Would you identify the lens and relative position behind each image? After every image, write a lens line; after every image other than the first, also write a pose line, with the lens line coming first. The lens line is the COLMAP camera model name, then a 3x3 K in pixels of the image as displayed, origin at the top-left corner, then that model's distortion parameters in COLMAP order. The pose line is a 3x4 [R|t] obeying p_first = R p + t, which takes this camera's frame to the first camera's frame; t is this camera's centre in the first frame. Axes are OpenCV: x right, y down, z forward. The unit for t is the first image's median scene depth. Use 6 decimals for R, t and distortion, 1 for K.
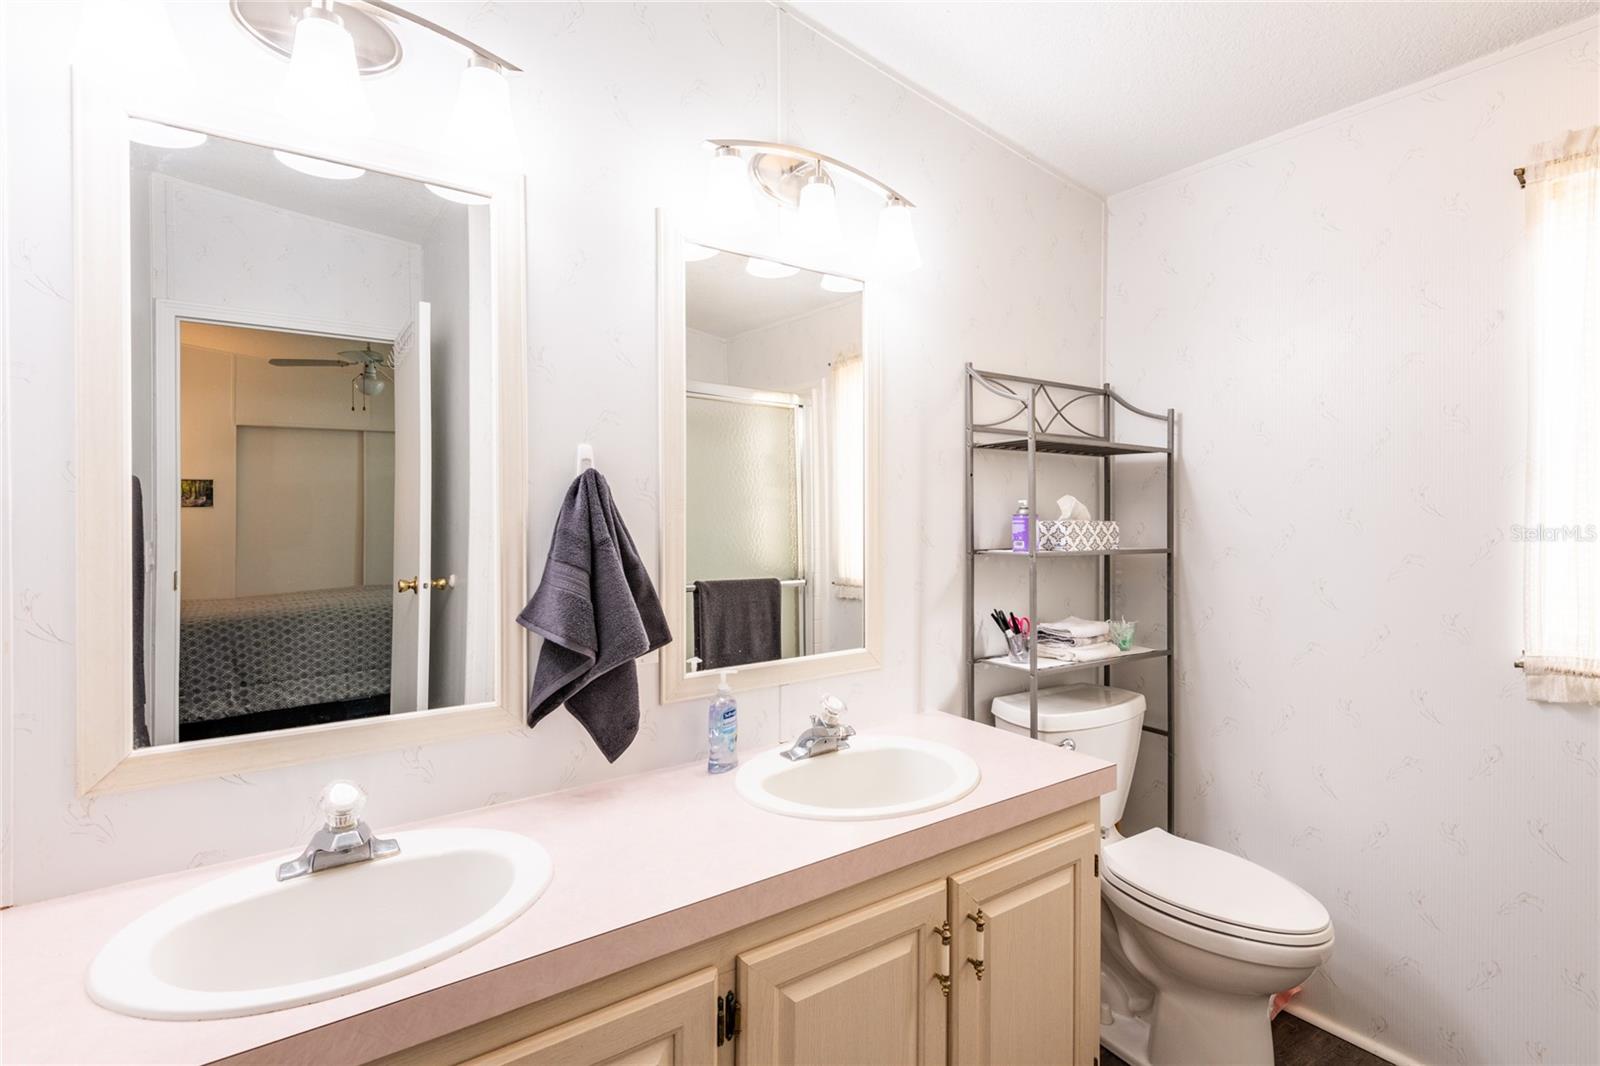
lens RADIAL K [[774.3, 0, 864.9], [0, 774.3, 506.4], [0, 0, 1]] dist [0.002113, -0.000005]
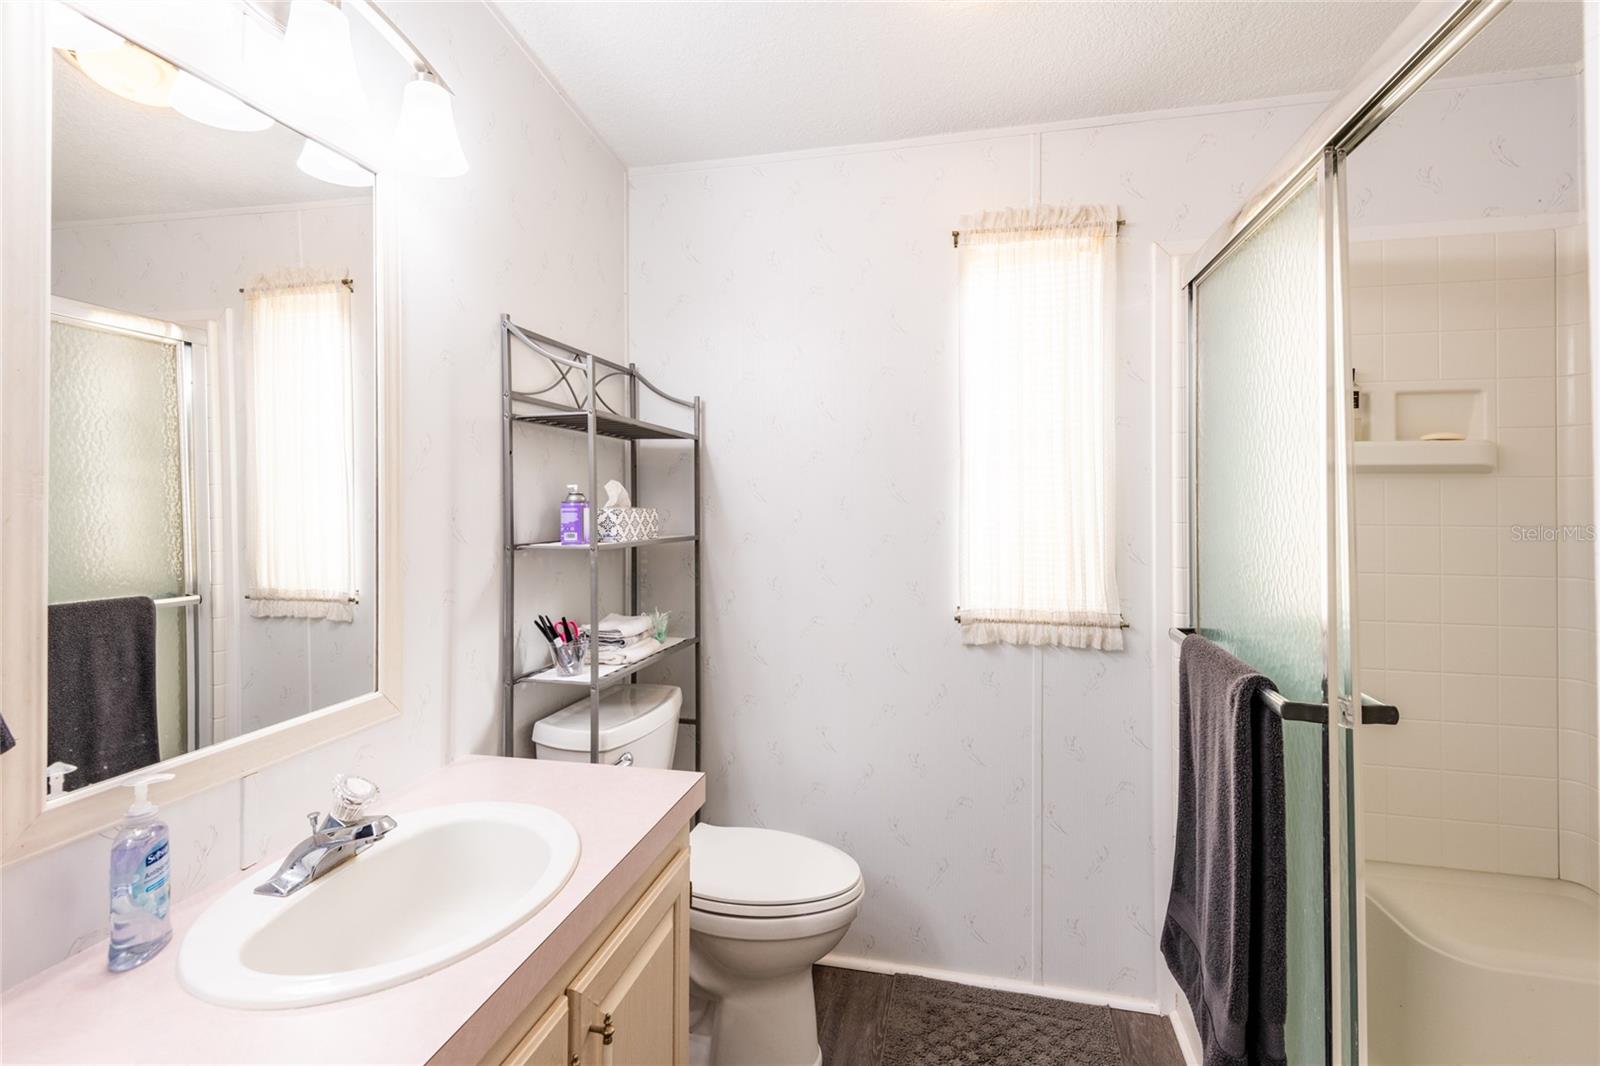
lens RADIAL K [[732.6, 0, 799.9], [0, 732.6, 490.1], [0, 0, 1]] dist [0.026366, -0.014375]
pose [[0.770799, 0.008611, 0.637021, -0.119342], [-0.007252, 0.999962, -0.004742, -0.000066], [-0.637038, -0.000965, 0.770832, 0.209102]]
